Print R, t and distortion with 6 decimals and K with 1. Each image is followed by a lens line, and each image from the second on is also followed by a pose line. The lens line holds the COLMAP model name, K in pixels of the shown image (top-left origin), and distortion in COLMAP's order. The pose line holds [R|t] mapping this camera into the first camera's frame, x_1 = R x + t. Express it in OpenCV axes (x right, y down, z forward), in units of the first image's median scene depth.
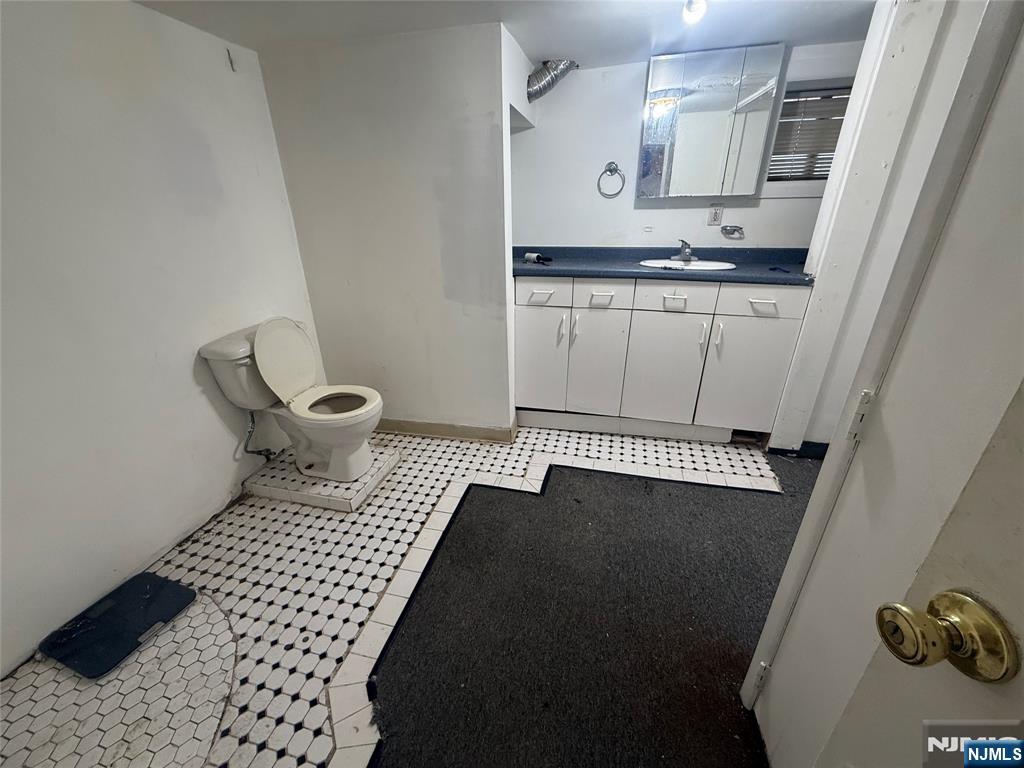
lens RADIAL K [[410.4, 0, 506.0], [0, 410.4, 387.6], [0, 0, 1]] dist [0.001041, 0.000429]
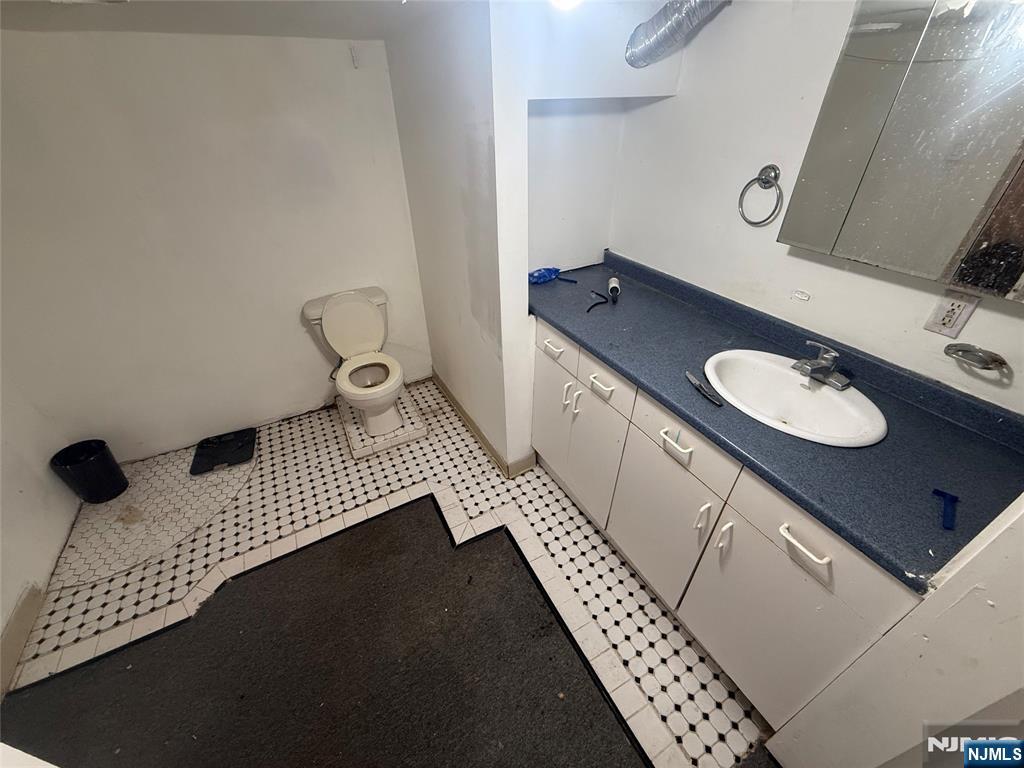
lens RADIAL K [[410.4, 0, 508.3], [0, 410.4, 384.3], [0, 0, 1]] dist [0.001041, 0.000429]
pose [[0.674013, 0.425741, -0.603698, 0.588969], [-0.289770, 0.904098, 0.314069, -0.424130], [0.679515, -0.036753, 0.732741, 0.396141]]
